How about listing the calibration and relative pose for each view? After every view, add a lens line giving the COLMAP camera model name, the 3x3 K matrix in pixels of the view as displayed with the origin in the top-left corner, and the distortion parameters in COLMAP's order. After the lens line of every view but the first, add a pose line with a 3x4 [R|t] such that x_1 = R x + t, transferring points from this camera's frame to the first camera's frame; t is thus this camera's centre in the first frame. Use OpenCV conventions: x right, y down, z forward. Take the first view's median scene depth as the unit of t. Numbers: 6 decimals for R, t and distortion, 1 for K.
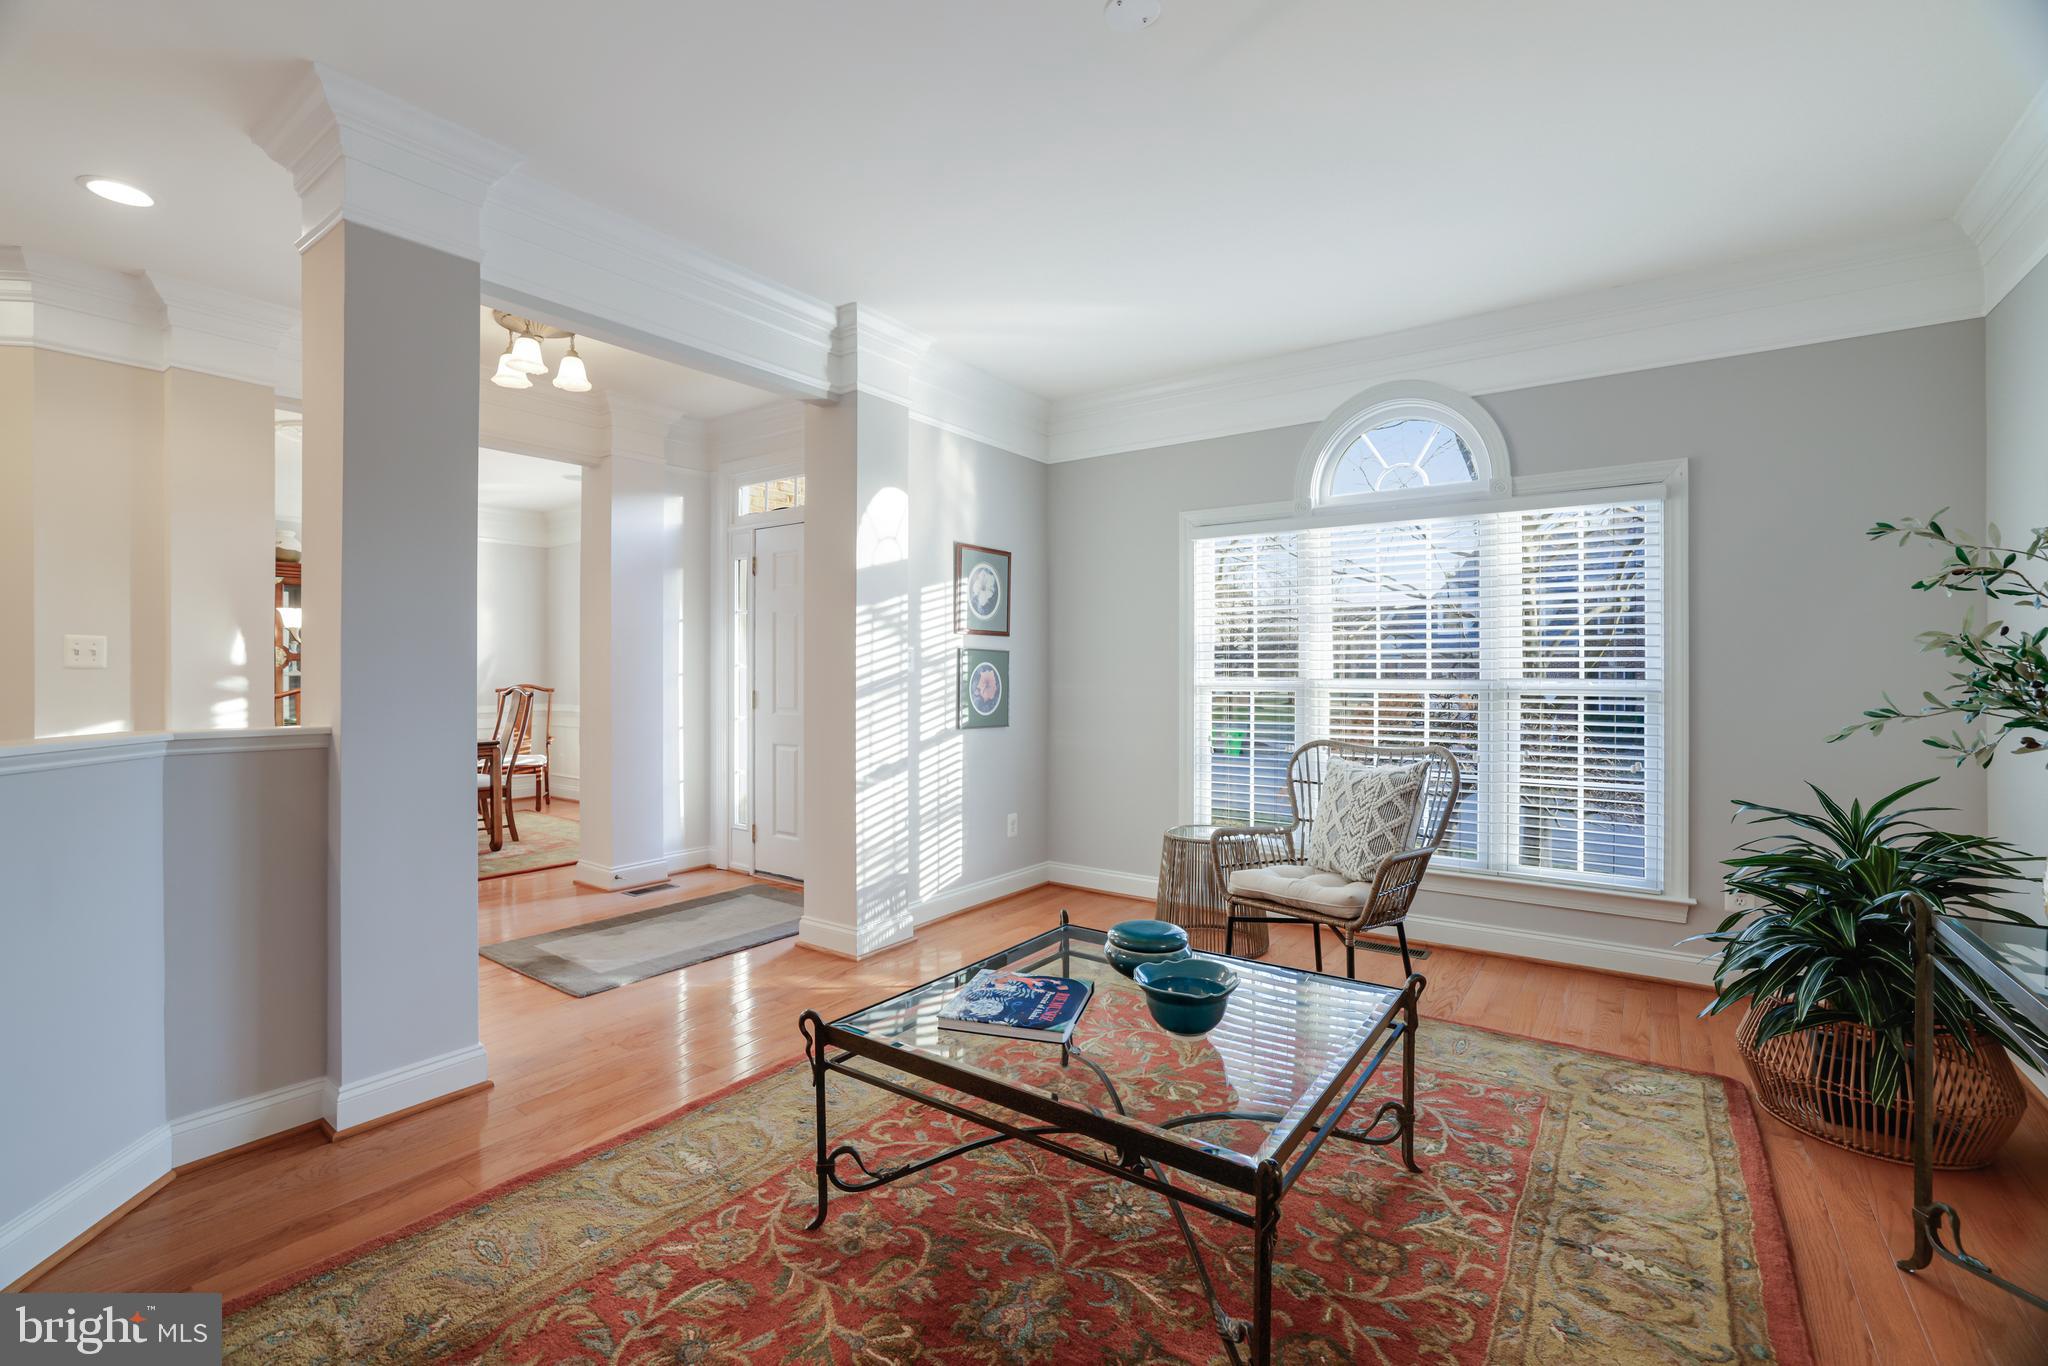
lens RADIAL K [[895.2, 0, 1022.4], [0, 895.2, 674.6], [0, 0, 1]] dist [-0.032173, 0.009089]
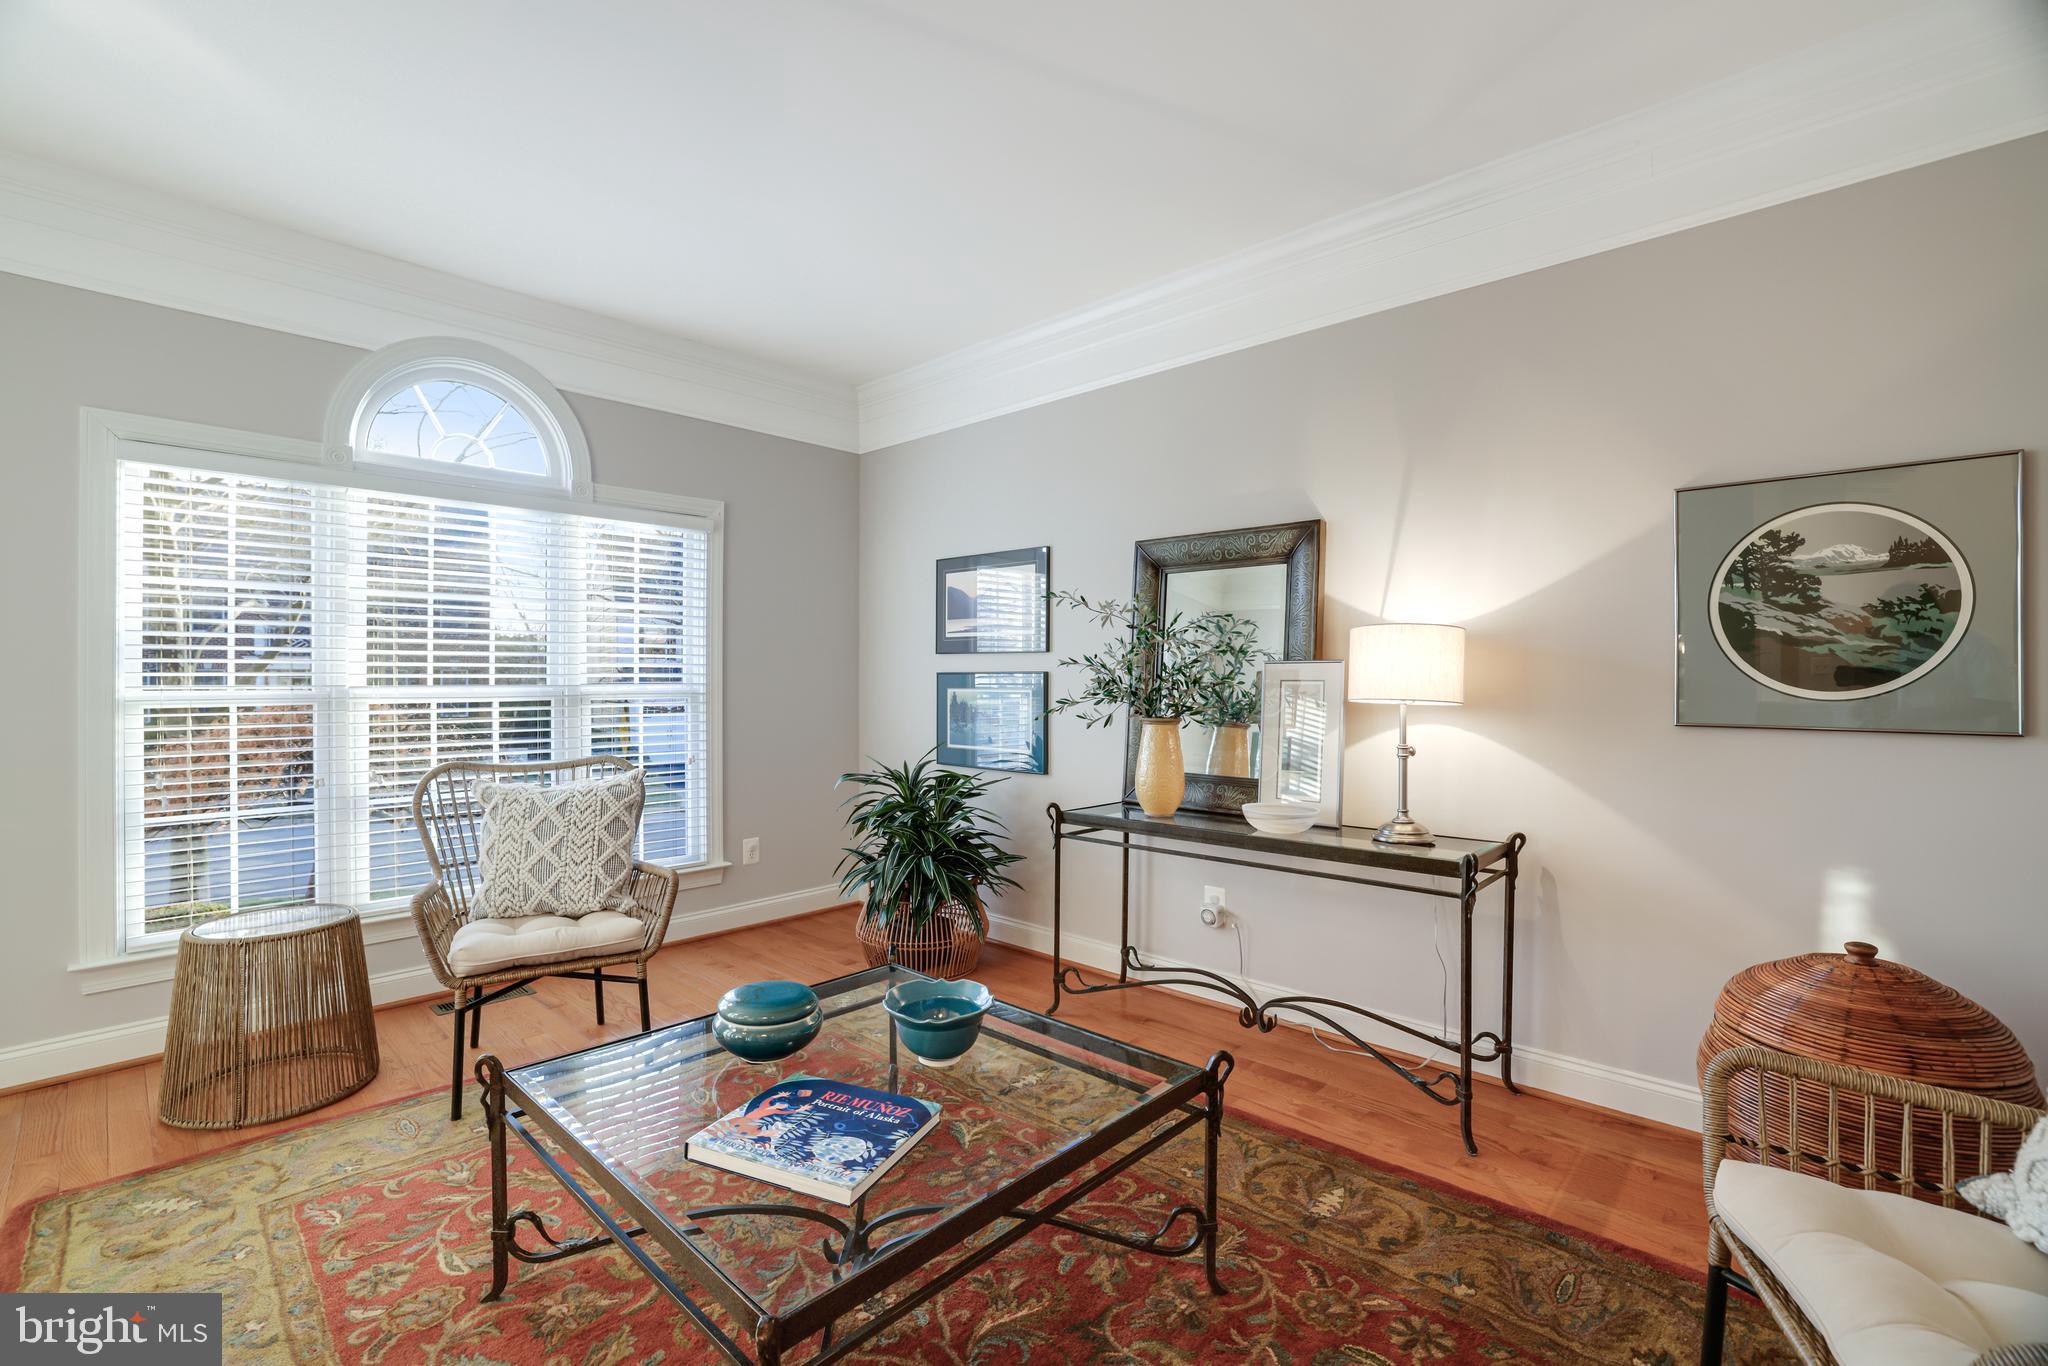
lens RADIAL K [[895.2, 0, 997.5], [0, 895.2, 678.5], [0, 0, 1]] dist [-0.032173, 0.009089]
pose [[0.137407, -0.003214, 0.990509, -0.374314], [0.004772, 0.999985, 0.002583, -0.002190], [-0.990503, 0.004372, 0.137420, 0.401301]]
